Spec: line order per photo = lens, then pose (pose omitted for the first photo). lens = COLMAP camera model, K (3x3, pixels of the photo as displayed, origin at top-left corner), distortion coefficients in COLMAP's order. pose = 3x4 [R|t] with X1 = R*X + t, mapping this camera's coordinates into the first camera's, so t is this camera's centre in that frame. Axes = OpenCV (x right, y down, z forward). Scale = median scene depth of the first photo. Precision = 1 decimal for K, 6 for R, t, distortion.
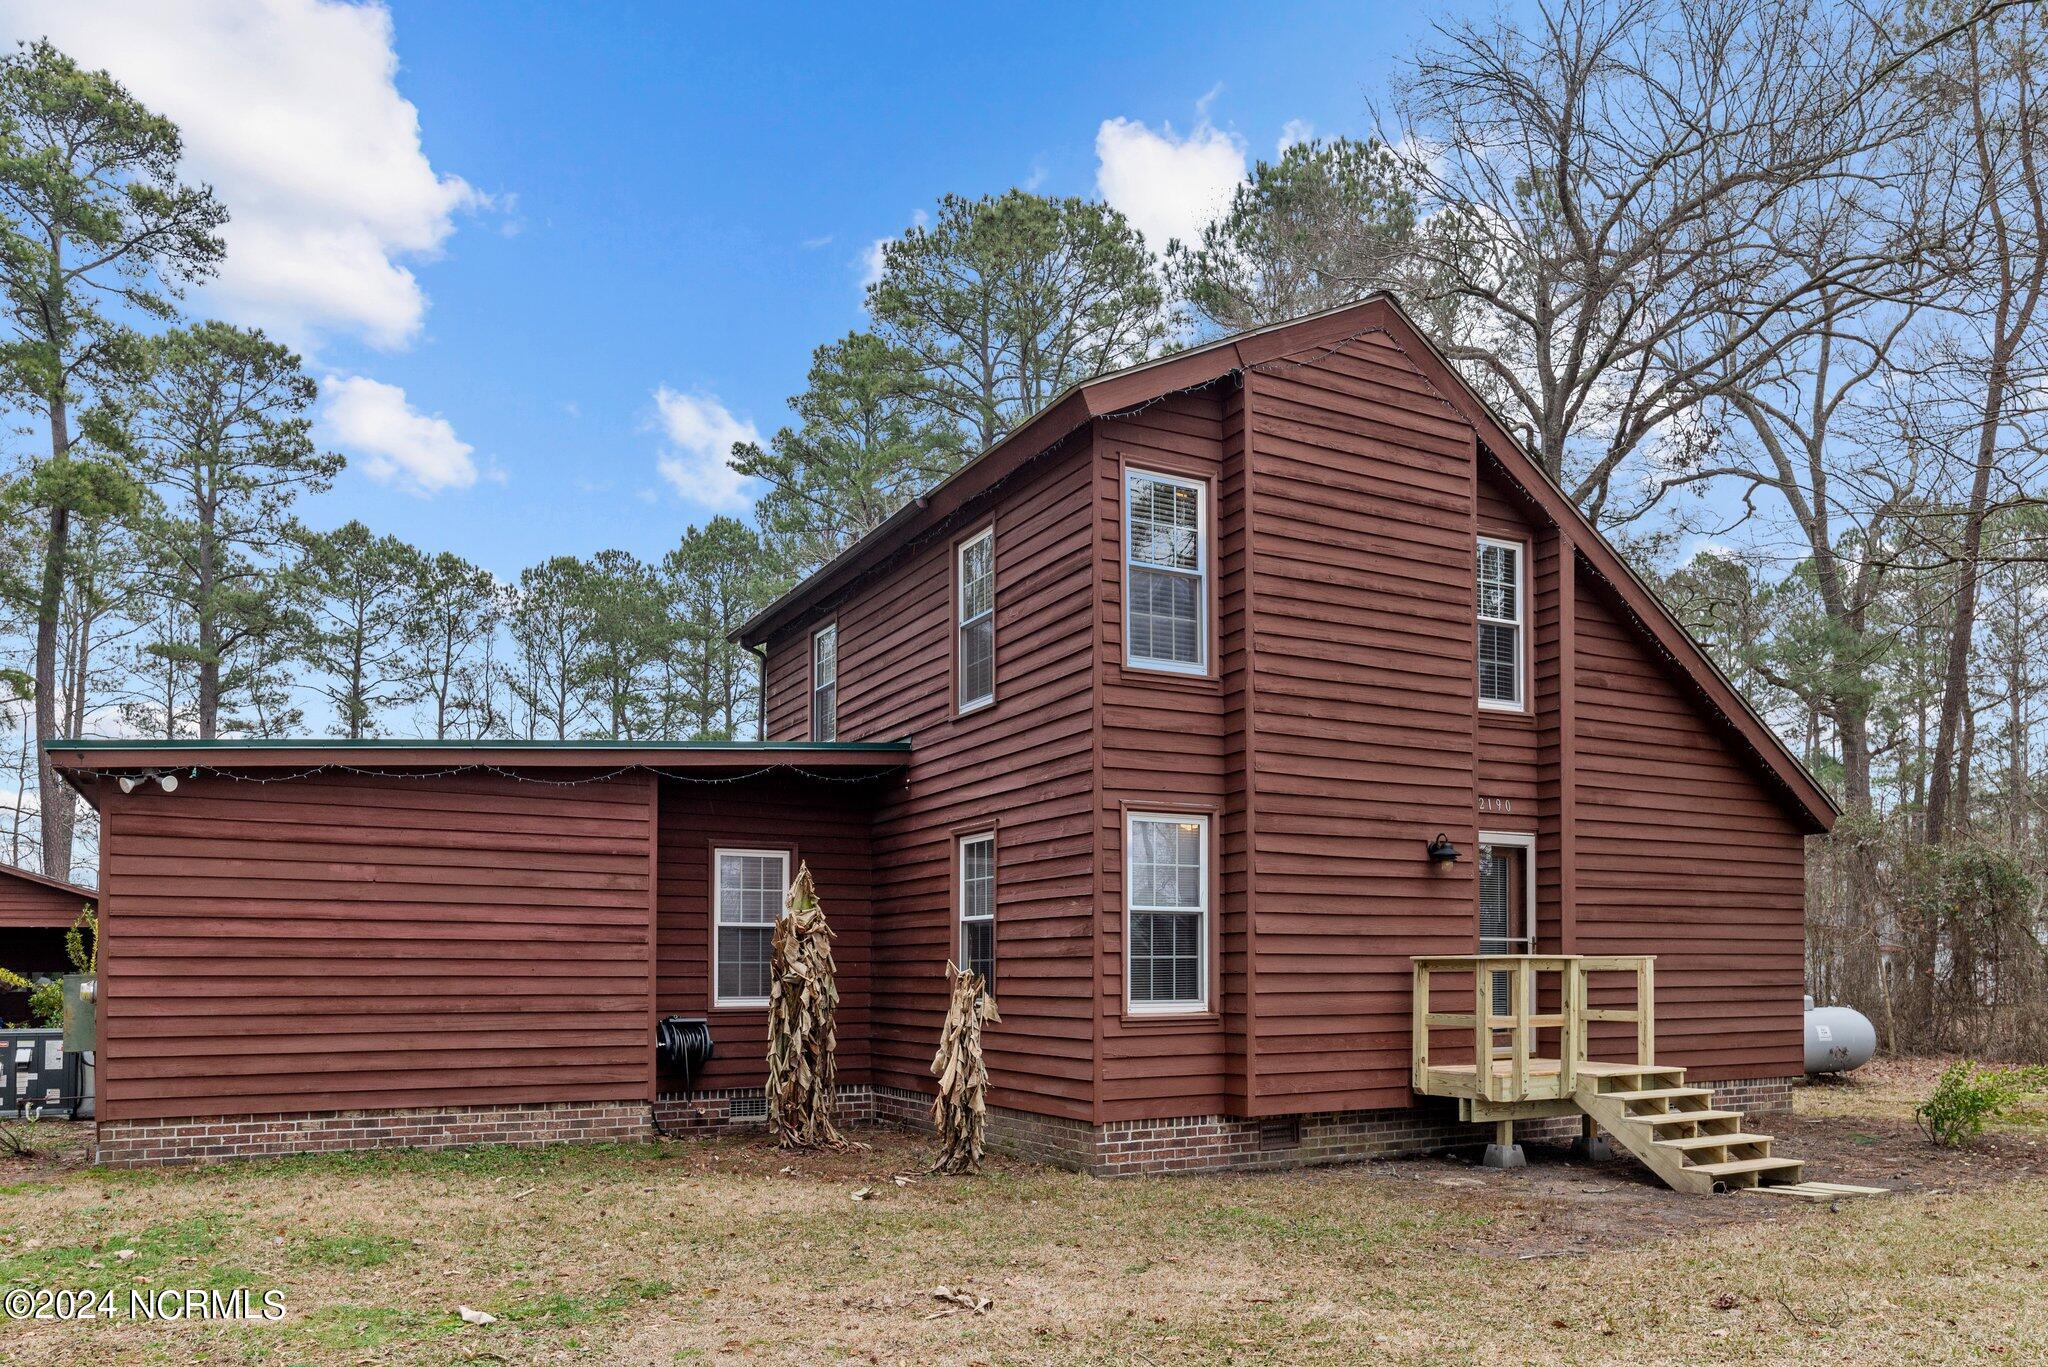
lens RADIAL K [[1416.5, 0, 1026.8], [0, 1416.5, 916.3], [0, 0, 1]] dist [-0.043339, 0.030958]
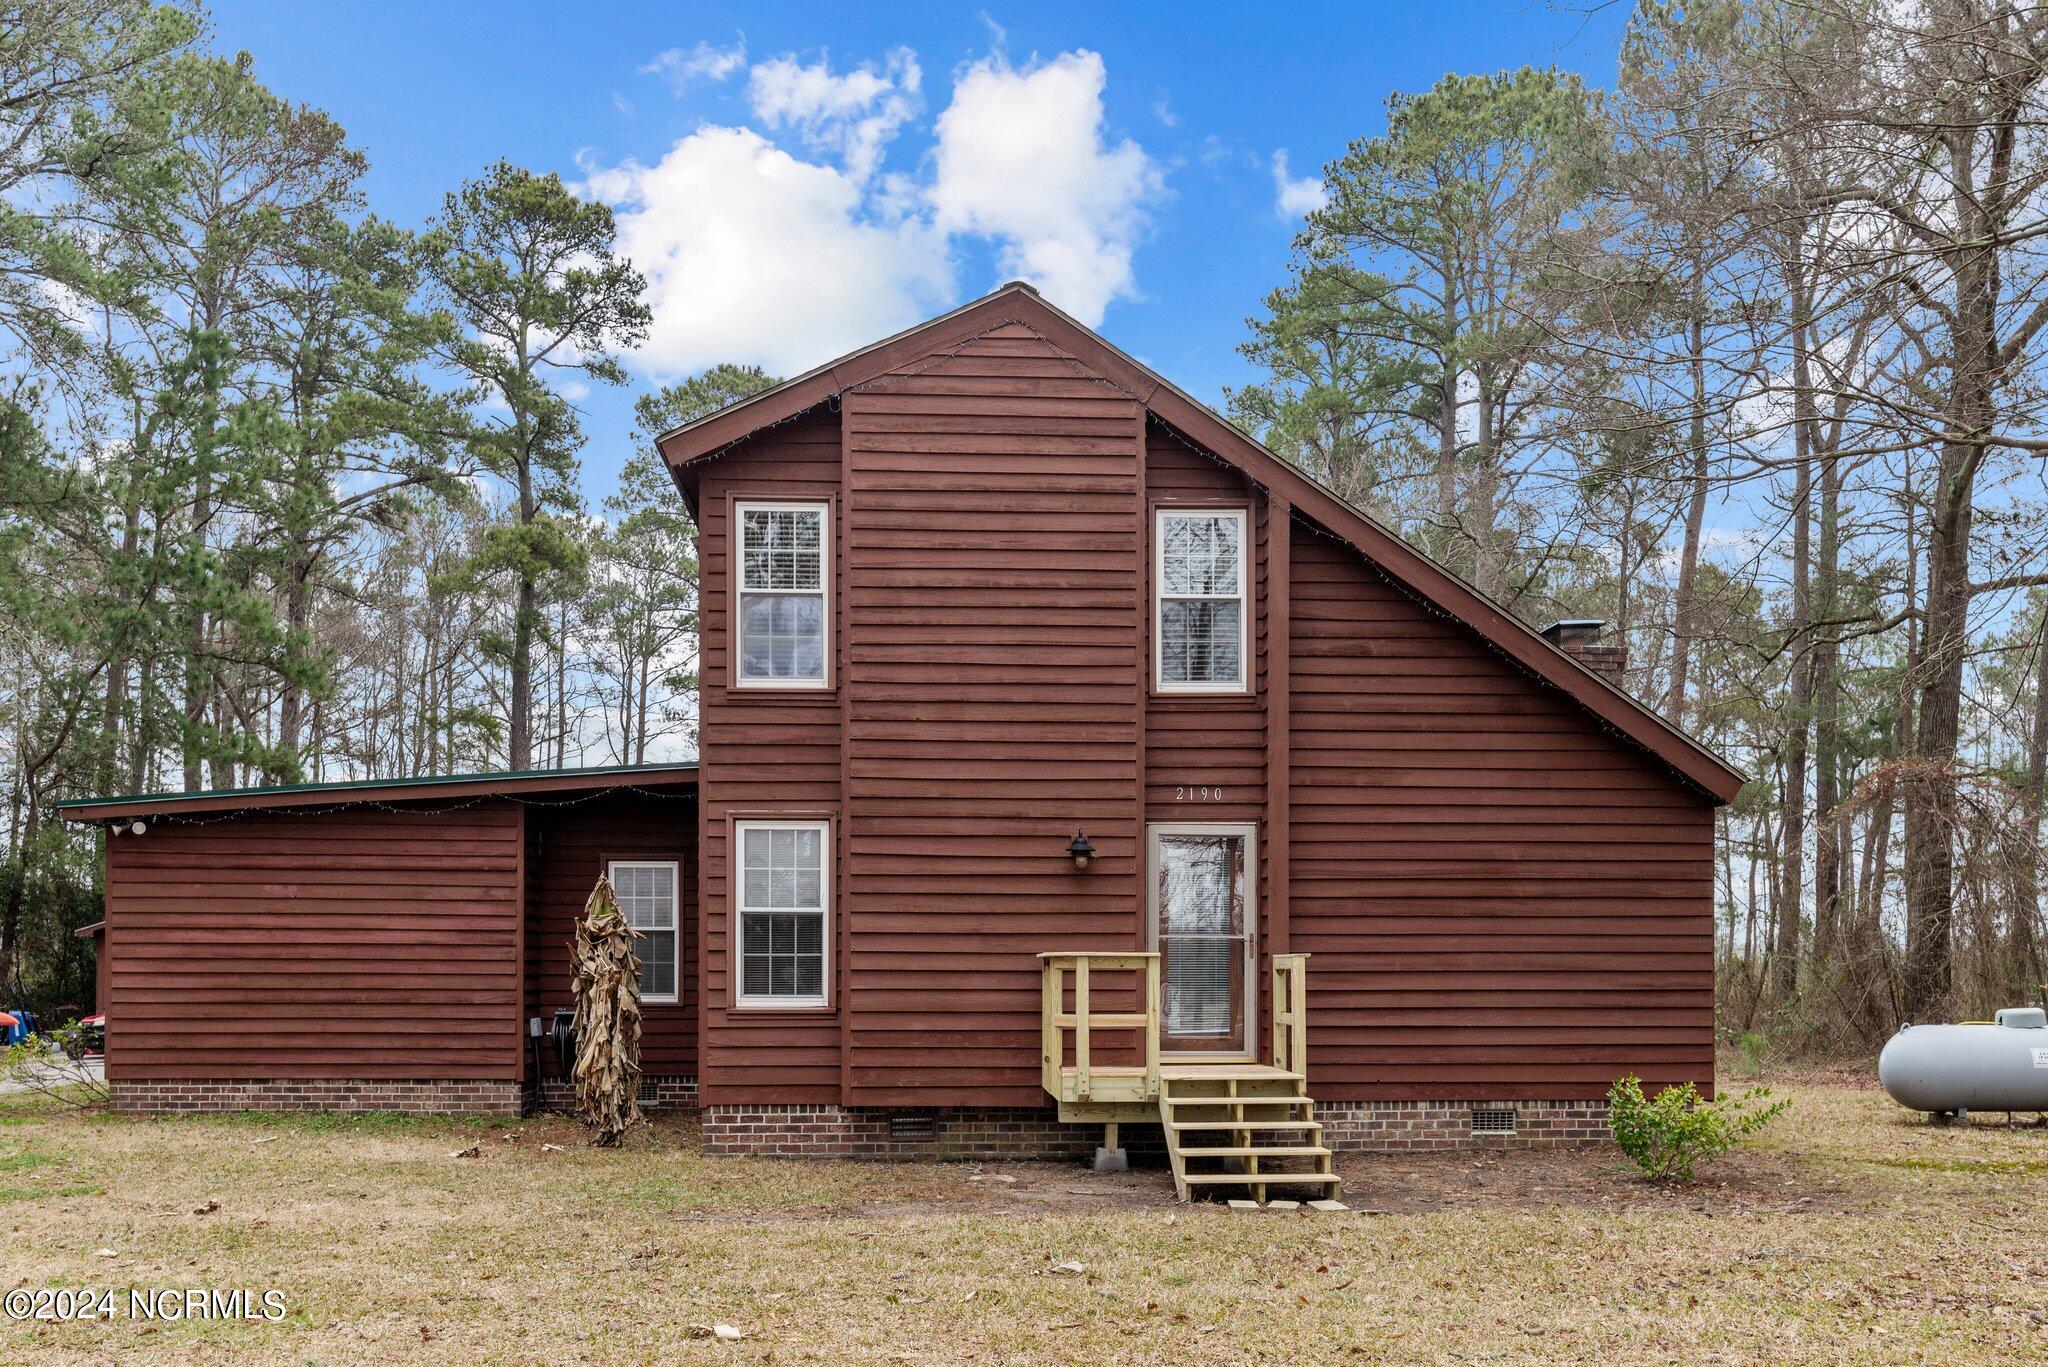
lens RADIAL K [[1594.8, 0, 1026.2], [0, 1594.8, 932.5], [0, 0, 1]] dist [-0.018538, 0.009304]
pose [[0.908141, -0.009342, -0.418560, 0.730176], [0.012341, 0.999914, 0.004459, 0.008071], [0.418483, -0.009215, 0.908178, -0.019031]]
